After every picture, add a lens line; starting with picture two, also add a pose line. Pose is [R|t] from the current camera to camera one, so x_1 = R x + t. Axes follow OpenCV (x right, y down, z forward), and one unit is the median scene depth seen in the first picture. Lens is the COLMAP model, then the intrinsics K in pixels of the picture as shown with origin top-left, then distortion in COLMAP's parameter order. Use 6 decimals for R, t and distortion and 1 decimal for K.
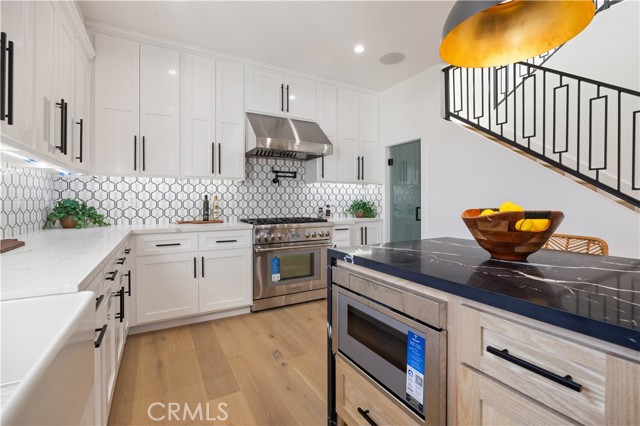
lens RADIAL K [[291.2, 0, 321.1], [0, 291.2, 203.2], [0, 0, 1]] dist [-0.011246, 0.000753]
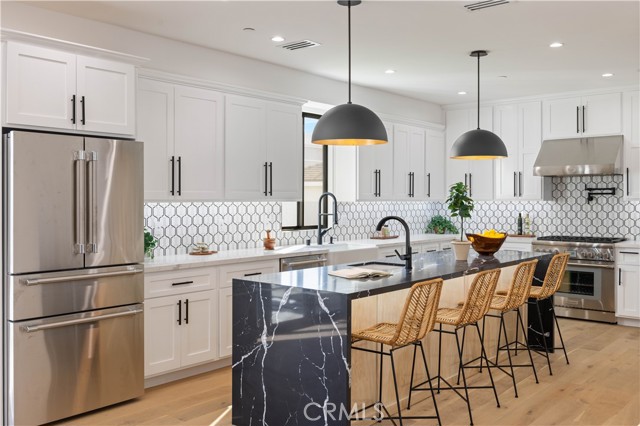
lens RADIAL K [[610.5, 0, 321.9], [0, 610.5, 210.9], [0, 0, 1]] dist [-0.005500, 0.000000]
pose [[0.358559, 0.017869, -0.933336, 1.736056], [-0.004371, 0.999838, 0.017463, -0.081990], [0.933497, -0.002182, 0.358579, -0.692080]]
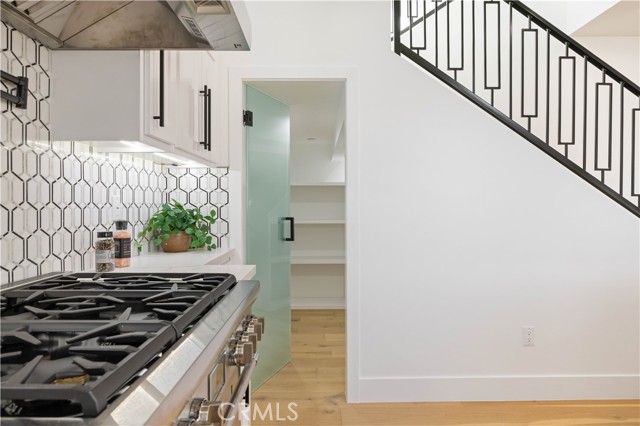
lens RADIAL K [[402.4, 0, 321.4], [0, 402.4, 211.3], [0, 0, 1]] dist [-0.004322, -0.000667]
pose [[0.475209, -0.012700, 0.879781, -0.317796], [0.005456, 0.999919, 0.011488, -0.010210], [-0.879856, -0.000659, 0.475240, 0.819780]]
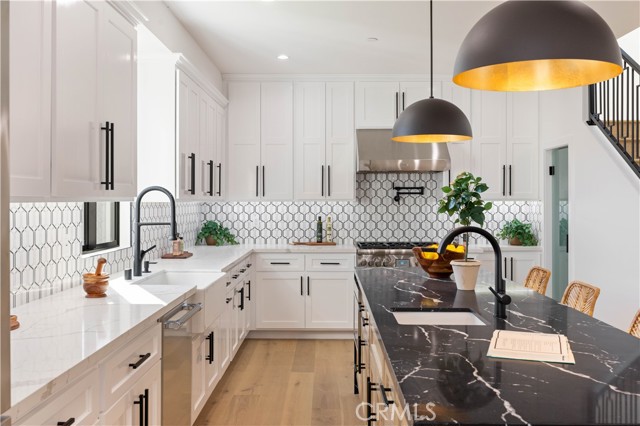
lens RADIAL K [[610.5, 0, 318.1], [0, 610.5, 206.2], [0, 0, 1]] dist [-0.005500, 0.000000]
pose [[0.865698, 0.005122, -0.500541, 0.661047], [-0.004030, 0.999987, 0.003264, -0.072788], [0.500551, -0.000808, 0.865707, -0.823154]]
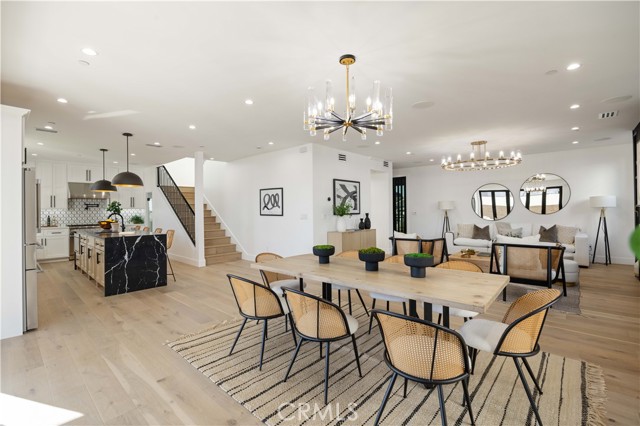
lens RADIAL K [[289.4, 0, 319.5], [0, 289.4, 210.3], [0, 0, 1]] dist [-0.016237, -0.000139]
pose [[0.948884, -0.008059, 0.315522, 1.078310], [0.009832, 0.999944, -0.004026, -0.042333], [-0.315472, 0.006922, 0.948910, -2.135430]]
